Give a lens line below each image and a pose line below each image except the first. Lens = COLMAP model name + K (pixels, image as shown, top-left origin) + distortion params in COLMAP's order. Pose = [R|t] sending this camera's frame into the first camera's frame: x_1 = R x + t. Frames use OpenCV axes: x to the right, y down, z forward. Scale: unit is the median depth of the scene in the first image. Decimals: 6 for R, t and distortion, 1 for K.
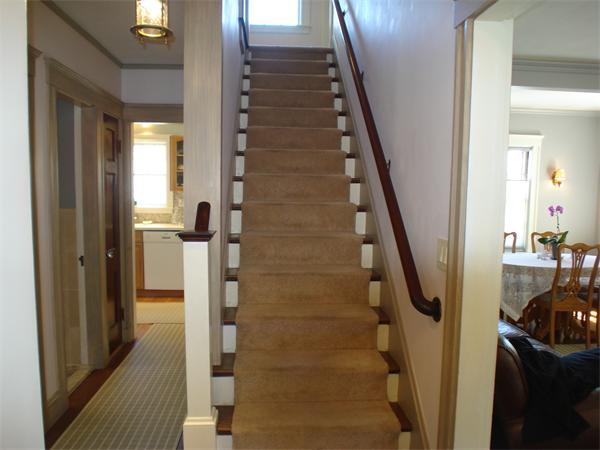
lens RADIAL K [[486.6, 0, 299.4], [0, 486.6, 228.8], [0, 0, 1]] dist [-0.070132, 0.026477]
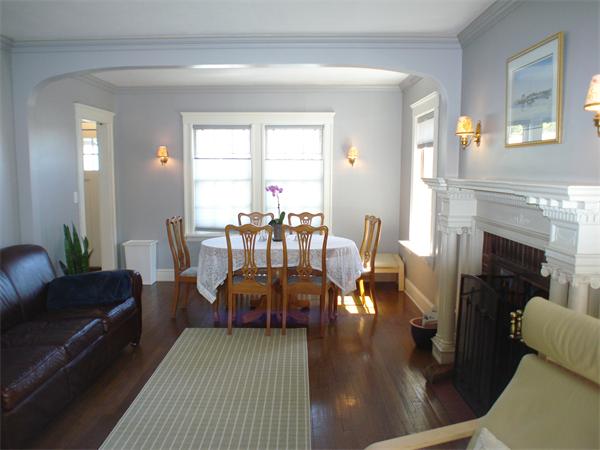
lens RADIAL K [[486.6, 0, 299.9], [0, 486.6, 224.1], [0, 0, 1]] dist [-0.070132, 0.026477]
pose [[0.997099, -0.012416, -0.075100, 0.652470], [0.014390, 0.999564, 0.025794, 0.004958], [0.074747, -0.026800, 0.996842, 0.017180]]
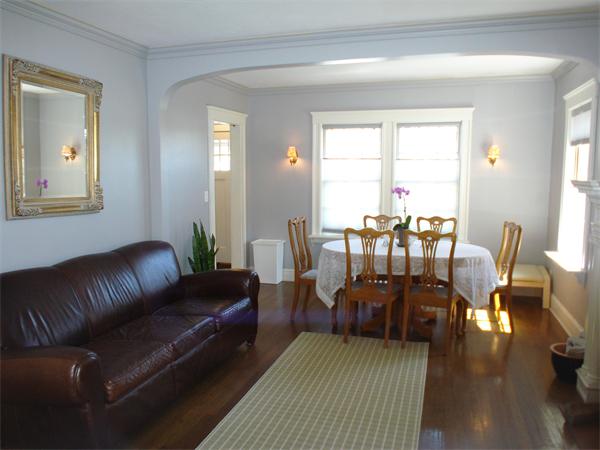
lens RADIAL K [[486.6, 0, 302.0], [0, 486.6, 228.0], [0, 0, 1]] dist [-0.070132, 0.026477]
pose [[0.934513, 0.018963, -0.355422, 0.680568], [-0.008141, 0.999457, 0.031918, 0.001054], [0.355835, -0.026934, 0.934161, 0.071080]]
